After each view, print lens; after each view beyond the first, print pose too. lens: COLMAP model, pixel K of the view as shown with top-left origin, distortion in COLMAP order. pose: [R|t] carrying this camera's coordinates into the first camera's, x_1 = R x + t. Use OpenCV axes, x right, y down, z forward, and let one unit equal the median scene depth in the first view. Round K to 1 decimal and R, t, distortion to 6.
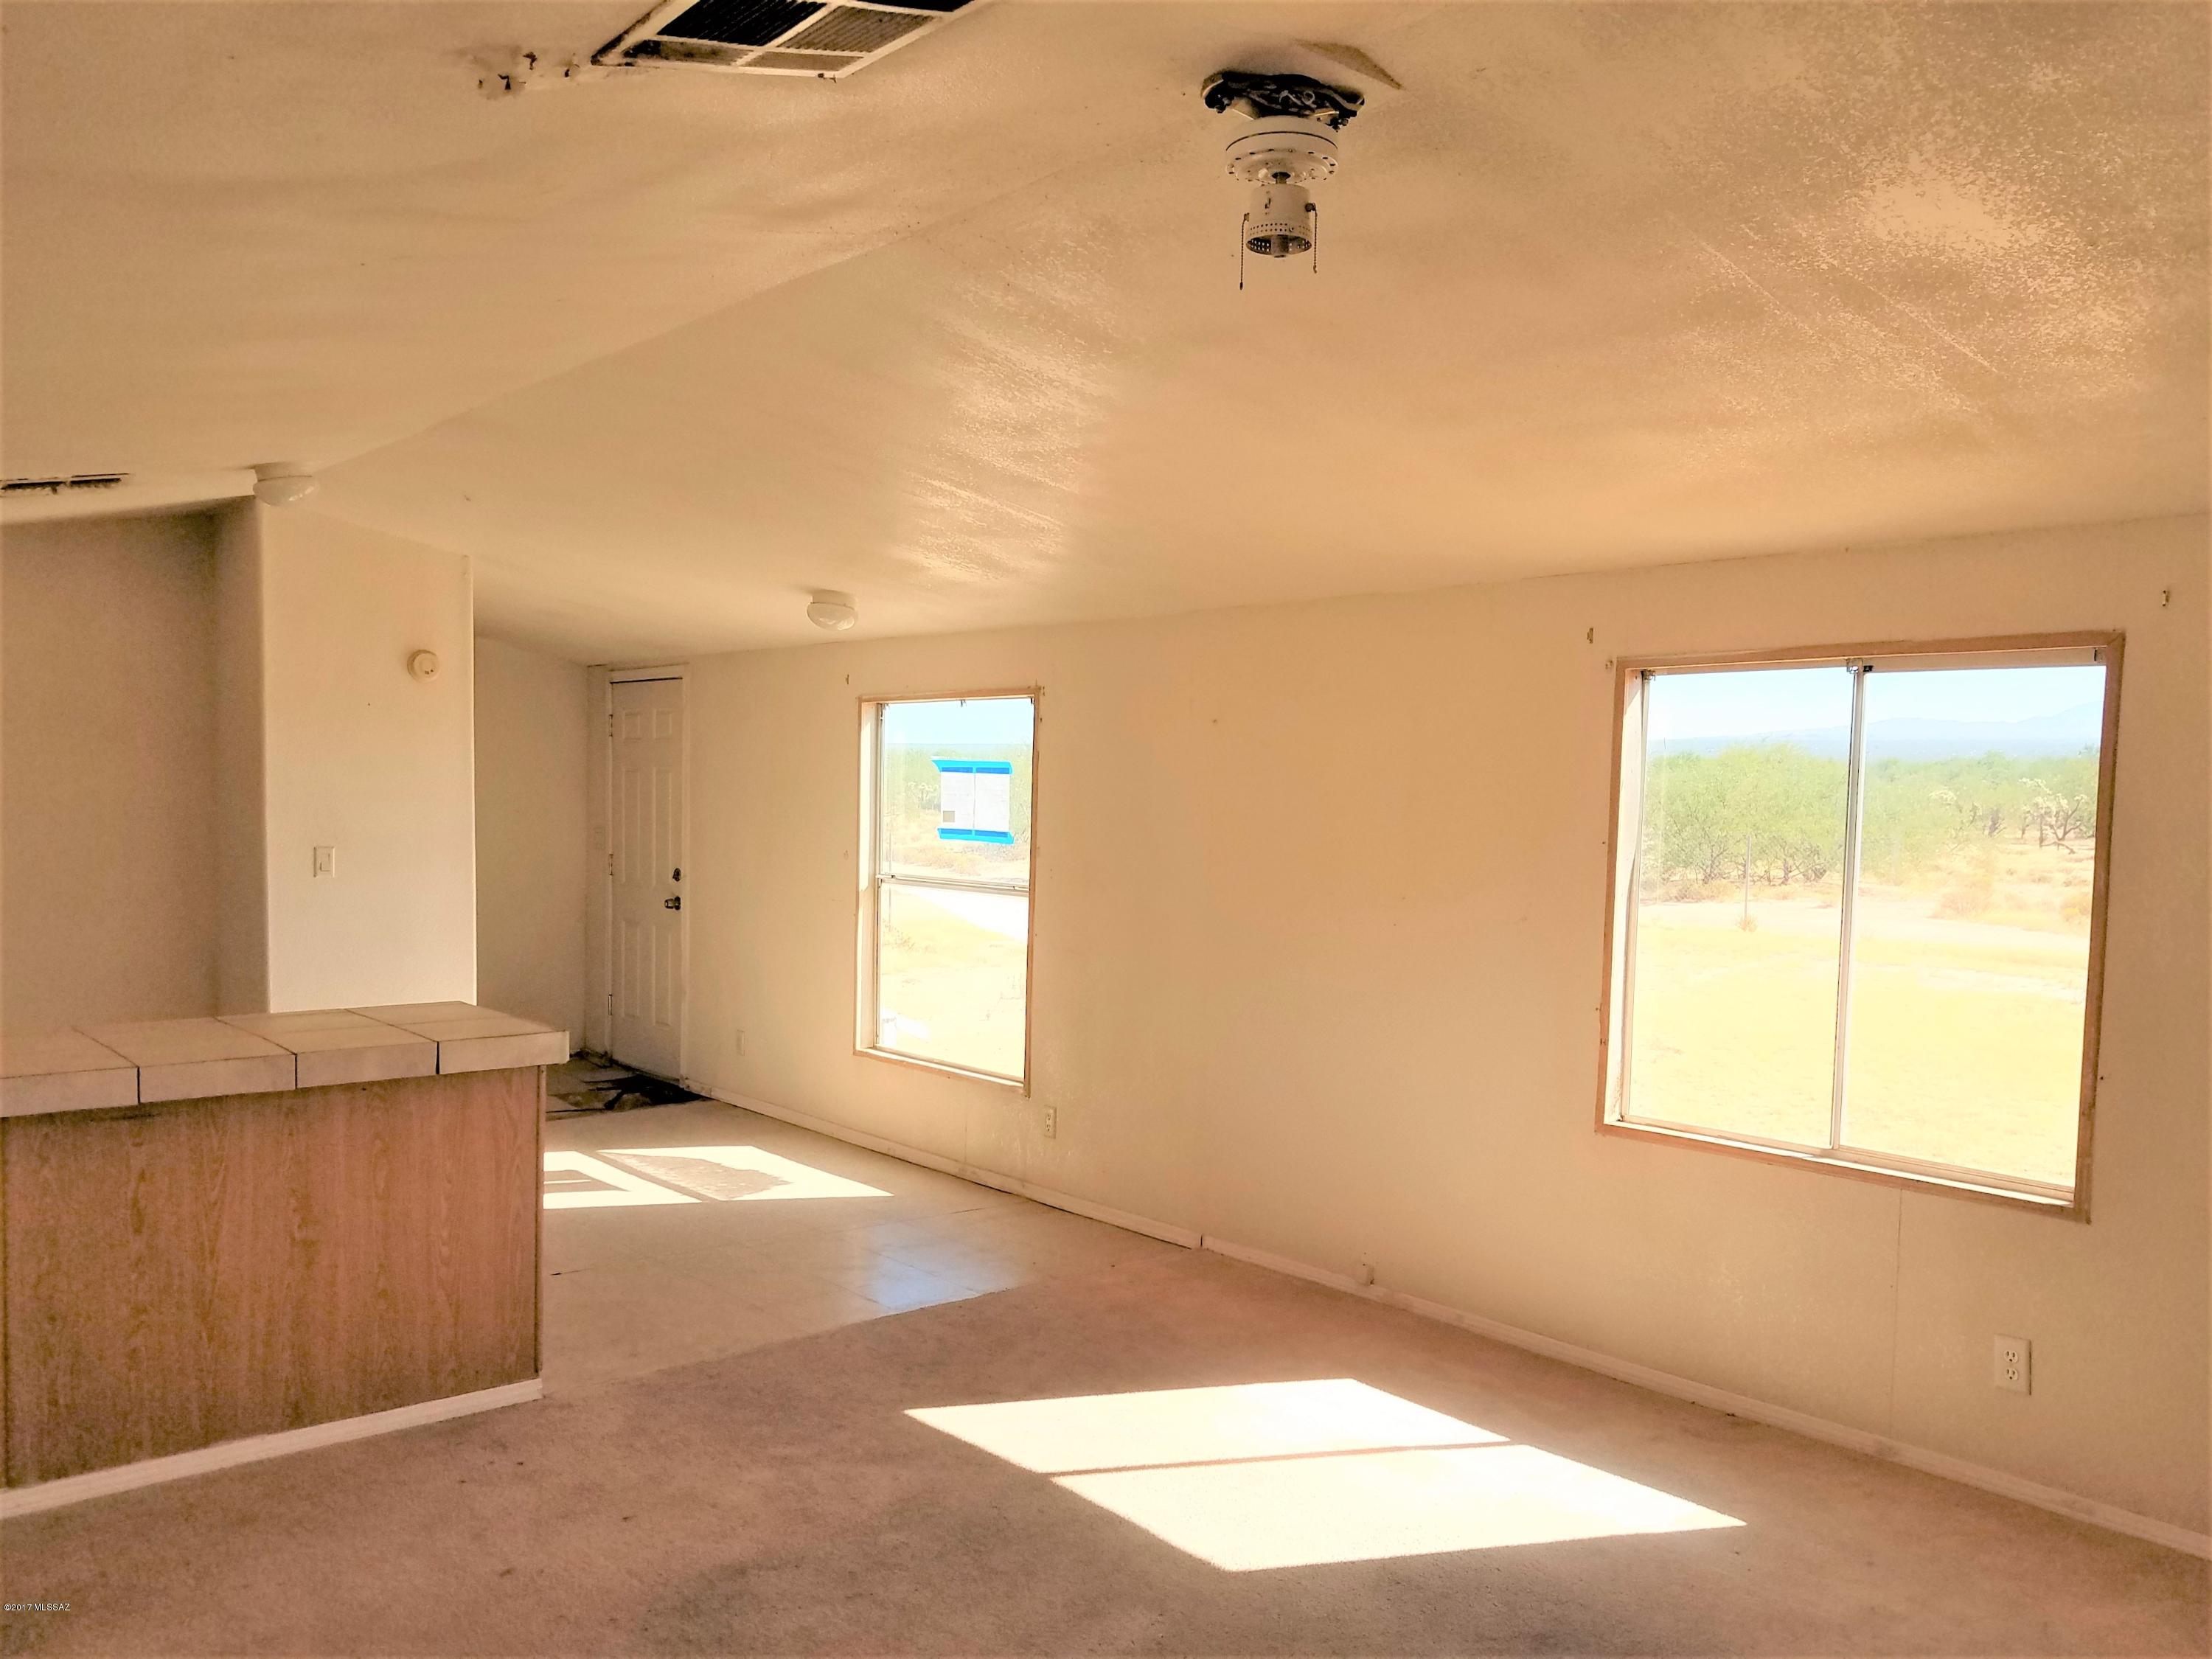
lens RADIAL K [[1696.9, 0, 1107.2], [0, 1696.9, 786.5], [0, 0, 1]] dist [-0.052272, -0.001665]
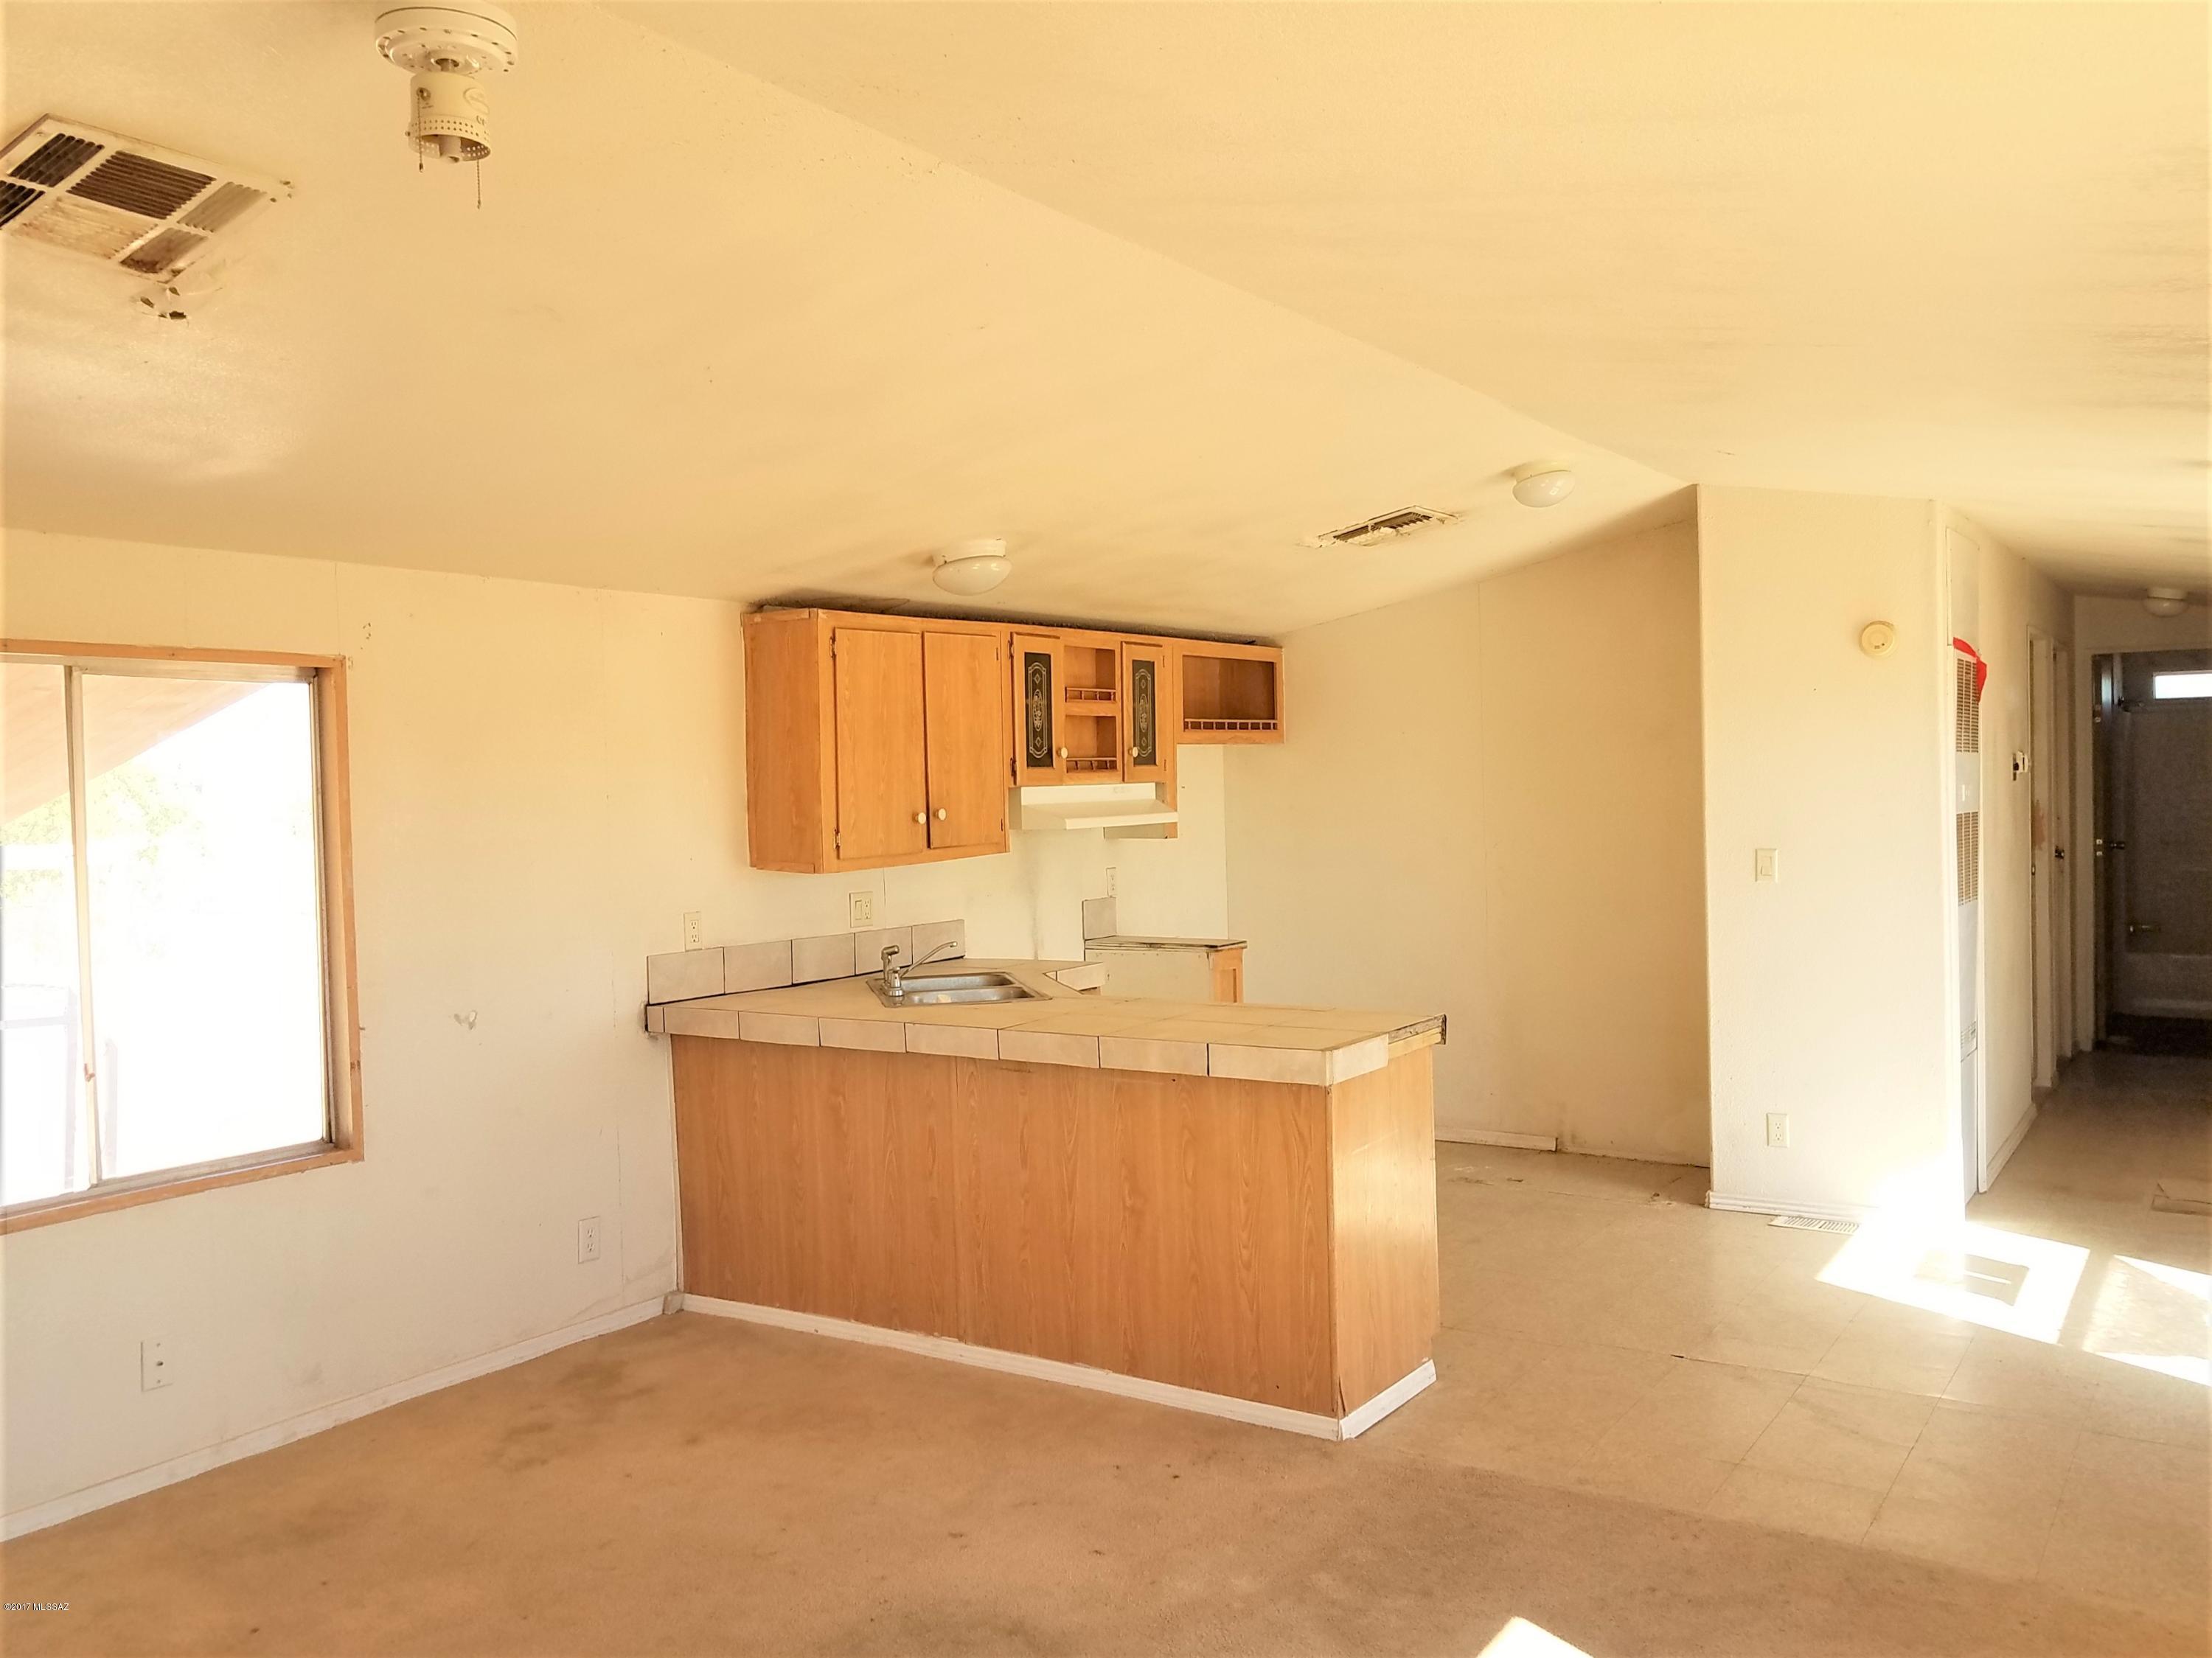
lens RADIAL K [[1743.1, 0, 1106.0], [0, 1743.1, 829.0], [0, 0, 1]] dist [-0.050534, 0.047879]
pose [[0.242611, -0.000164, -0.970124, 0.600447], [0.028199, 0.999579, 0.006883, 0.013554], [0.969714, -0.029026, 0.242513, 0.683963]]
